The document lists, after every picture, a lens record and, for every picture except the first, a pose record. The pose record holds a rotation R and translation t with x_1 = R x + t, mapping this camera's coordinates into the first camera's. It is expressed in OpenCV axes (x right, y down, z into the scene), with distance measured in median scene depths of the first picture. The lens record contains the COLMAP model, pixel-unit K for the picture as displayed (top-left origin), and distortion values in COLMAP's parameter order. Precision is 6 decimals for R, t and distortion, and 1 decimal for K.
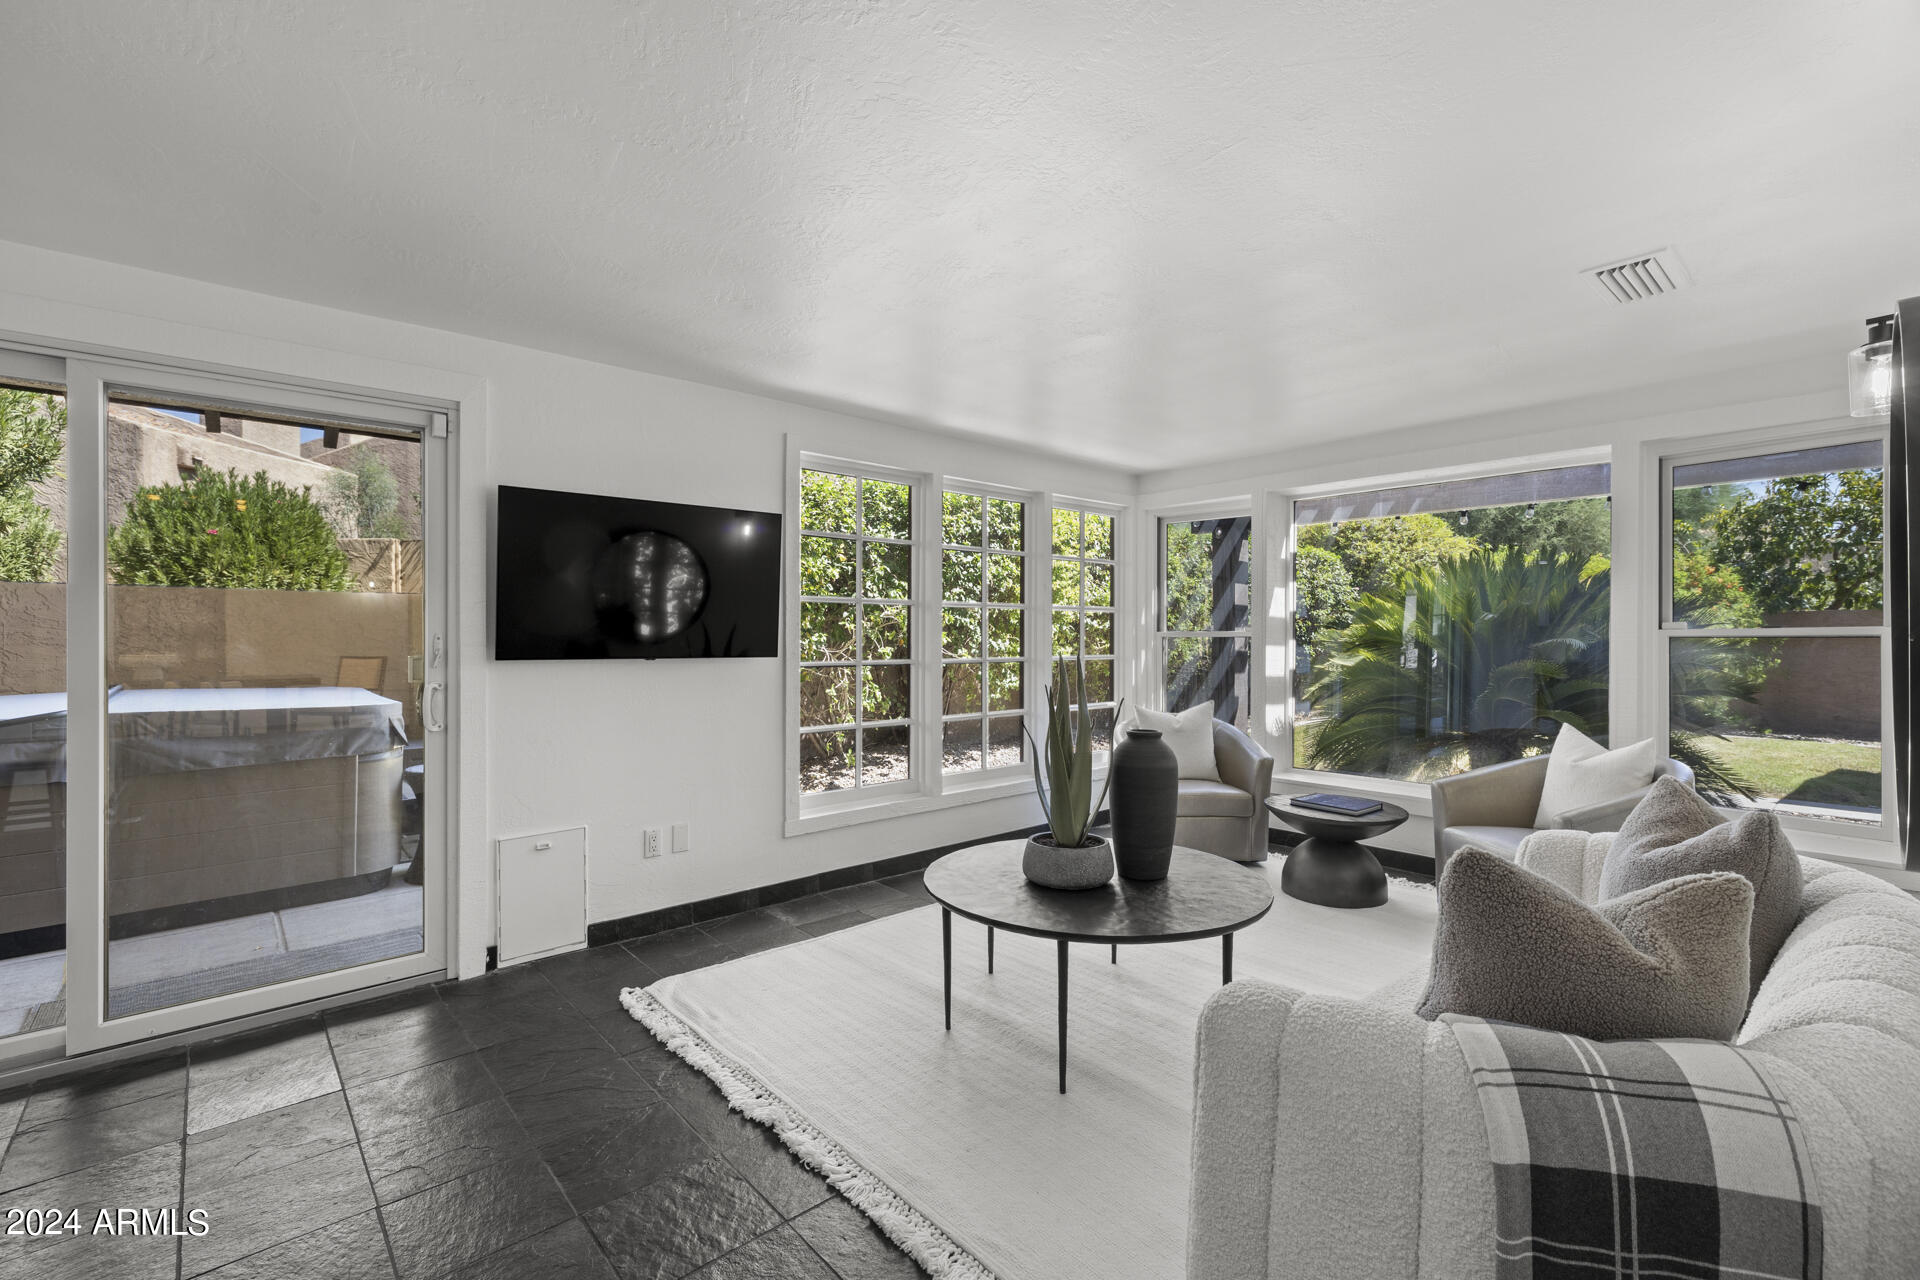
lens RADIAL K [[828.2, 0, 958.7], [0, 828.2, 636.5], [0, 0, 1]] dist [0.001616, 0.001034]
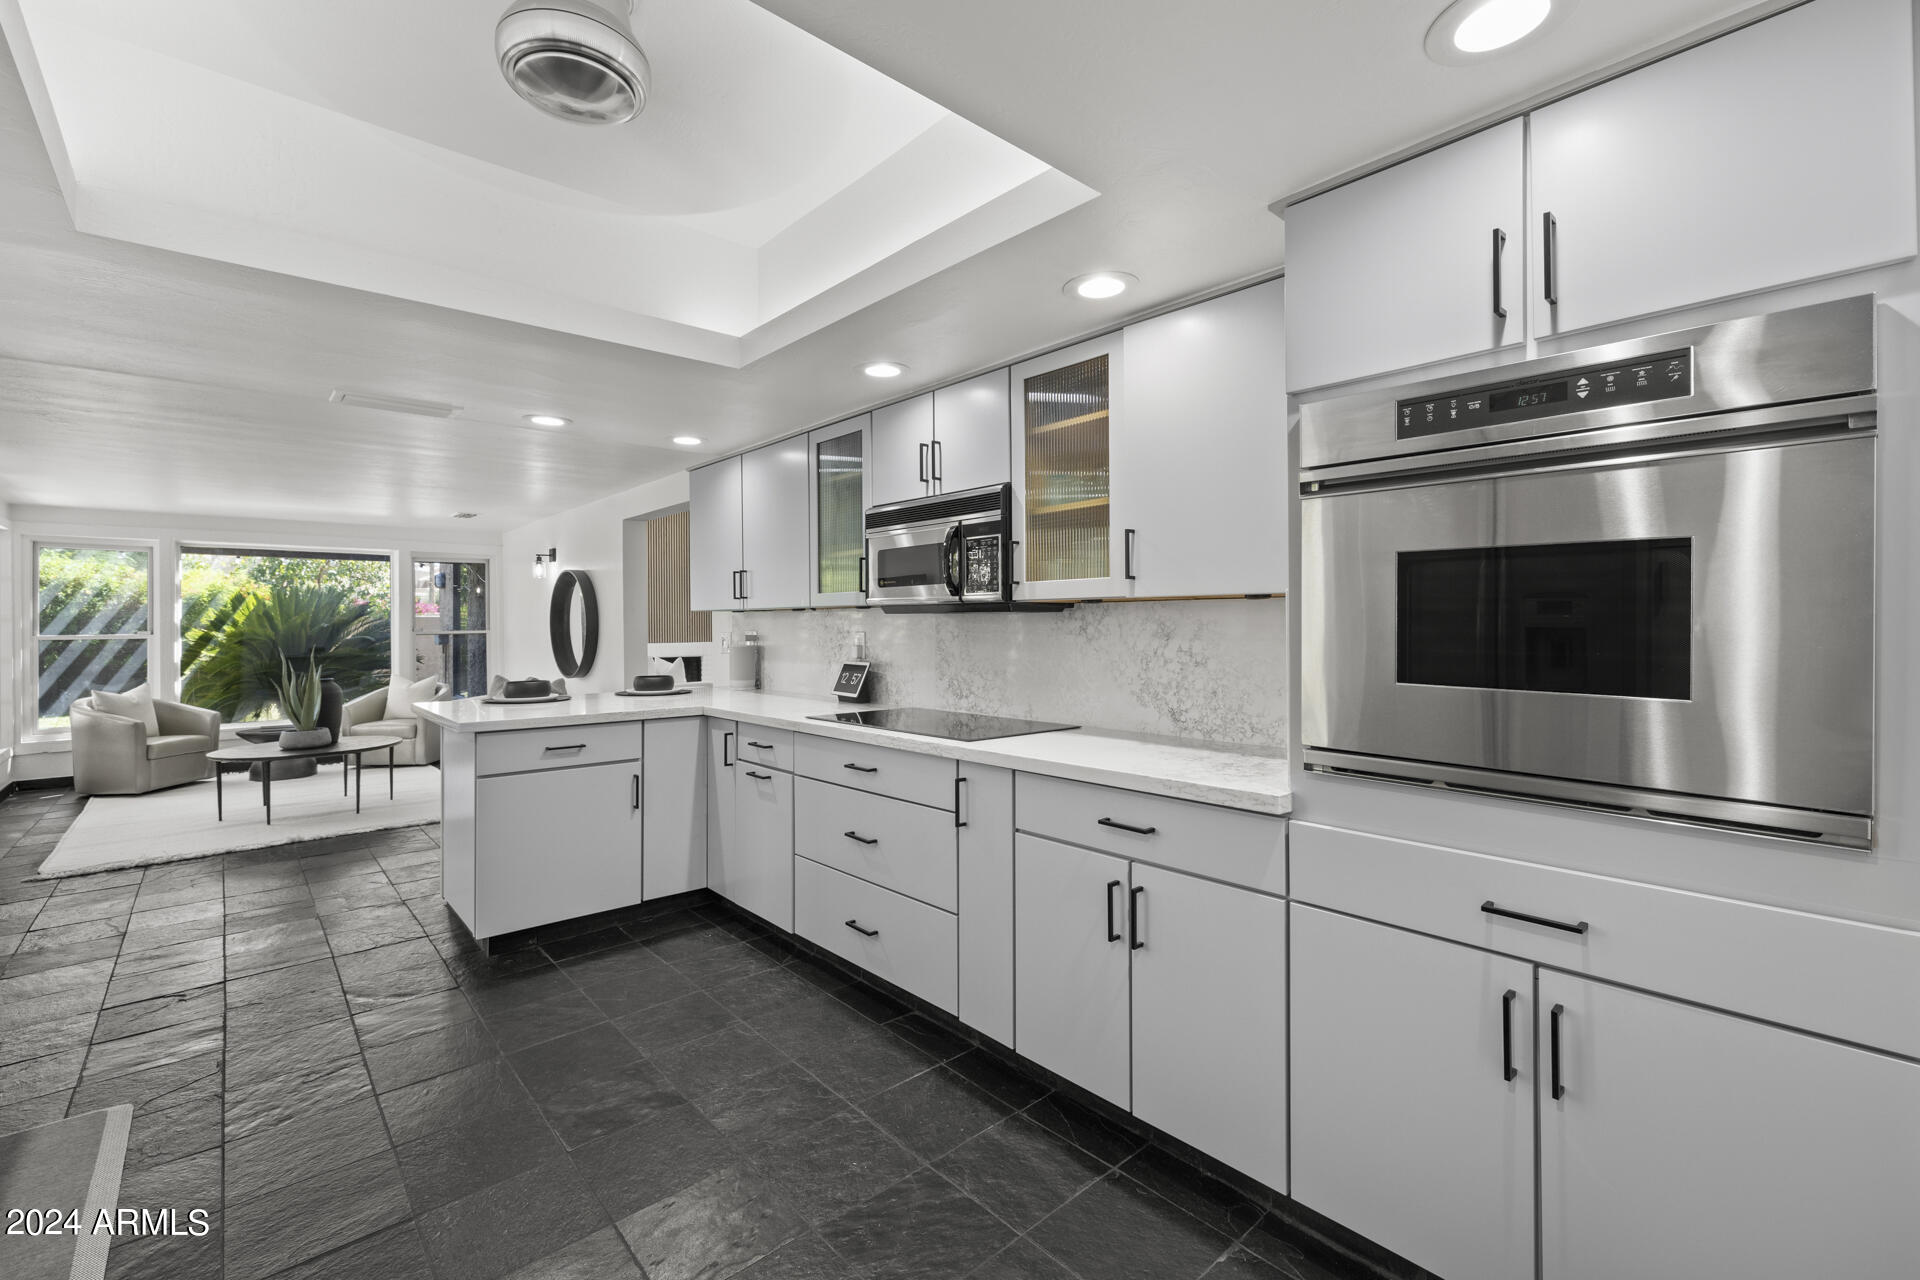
lens RADIAL K [[822.2, 0, 959.0], [0, 822.2, 629.9], [0, 0, 1]] dist [-0.001252, -0.000044]
pose [[0.000423, -0.005679, 0.999984, -1.707007], [0.012191, 0.999910, 0.005673, -0.008877], [-0.999926, 0.012189, 0.000492, -0.620573]]
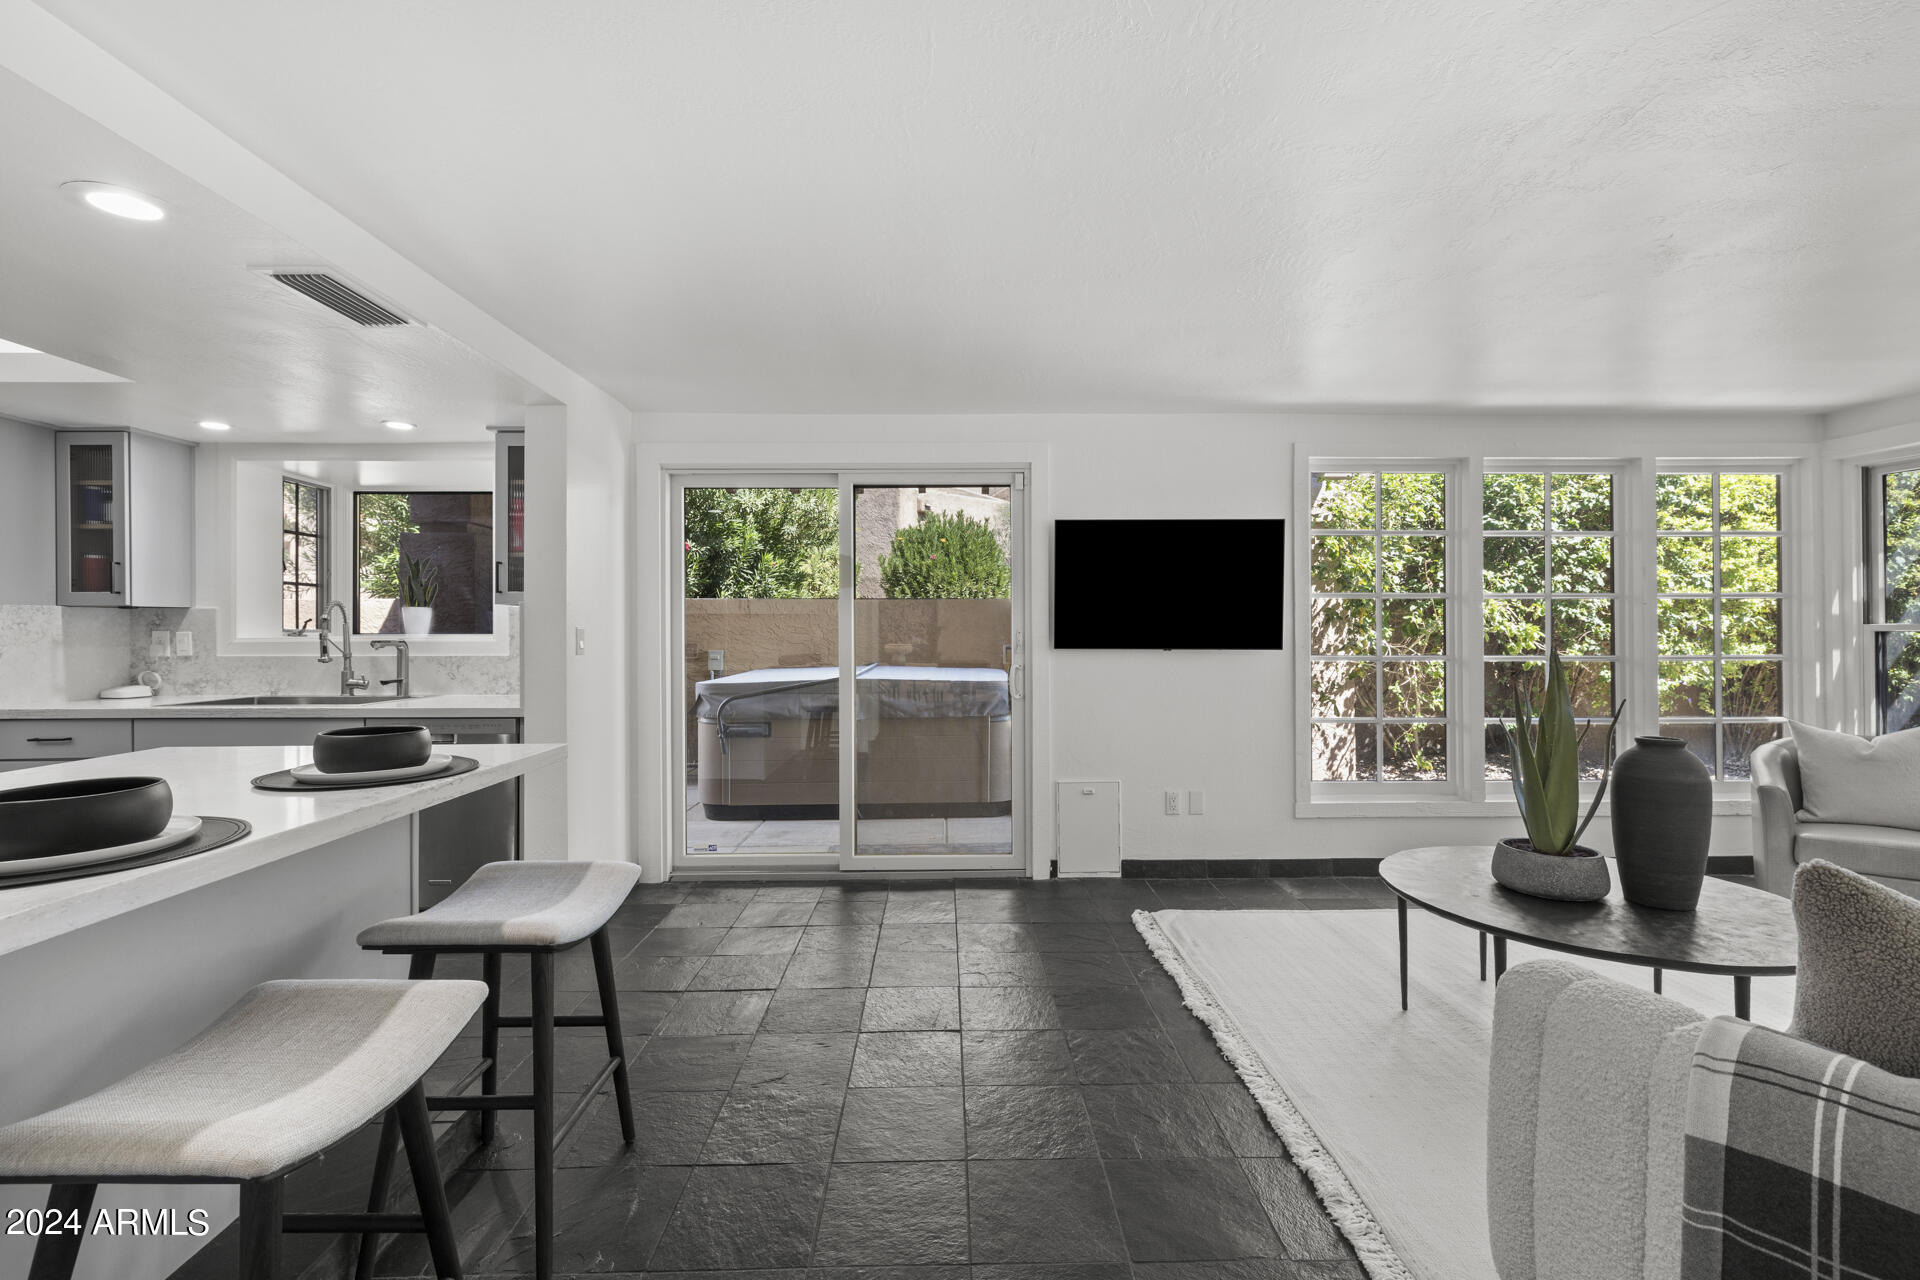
lens RADIAL K [[822.2, 0, 959.0], [0, 822.2, 629.9], [0, 0, 1]] dist [-0.001252, -0.000044]
pose [[0.757101, -0.001731, -0.653295, 0.196156], [0.000240, 0.999997, -0.002371, 0.001087], [0.653298, 0.001639, 0.757099, -0.117882]]
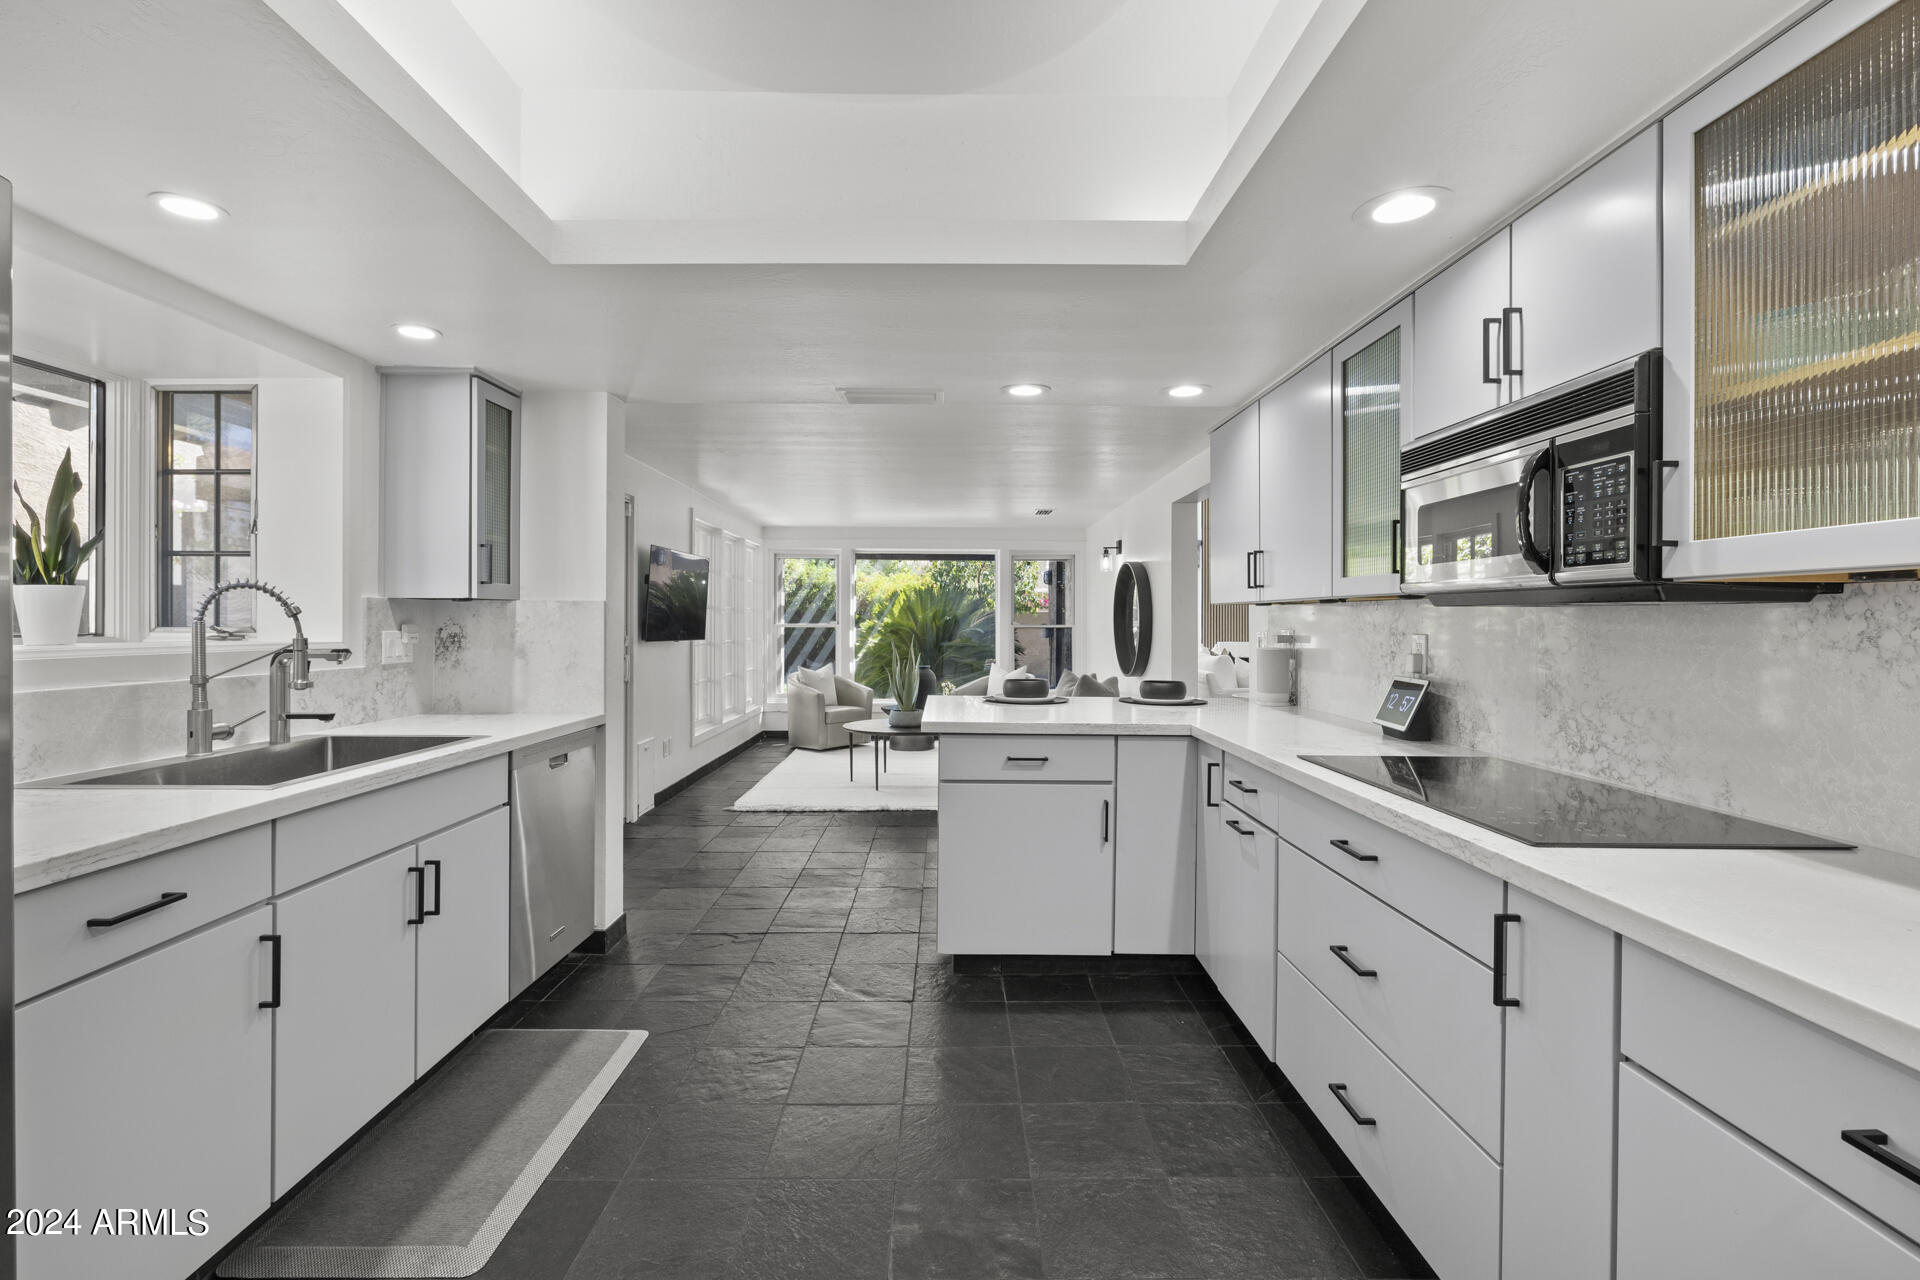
lens RADIAL K [[871.4, 0, 951.3], [0, 871.4, 622.4], [0, 0, 1]] dist [-0.004109, 0.000228]
pose [[0.660451, 0.003871, 0.750859, -1.456426], [-0.002403, 0.999992, -0.003042, -0.008608], [-0.750865, 0.000205, 0.660455, -0.694309]]
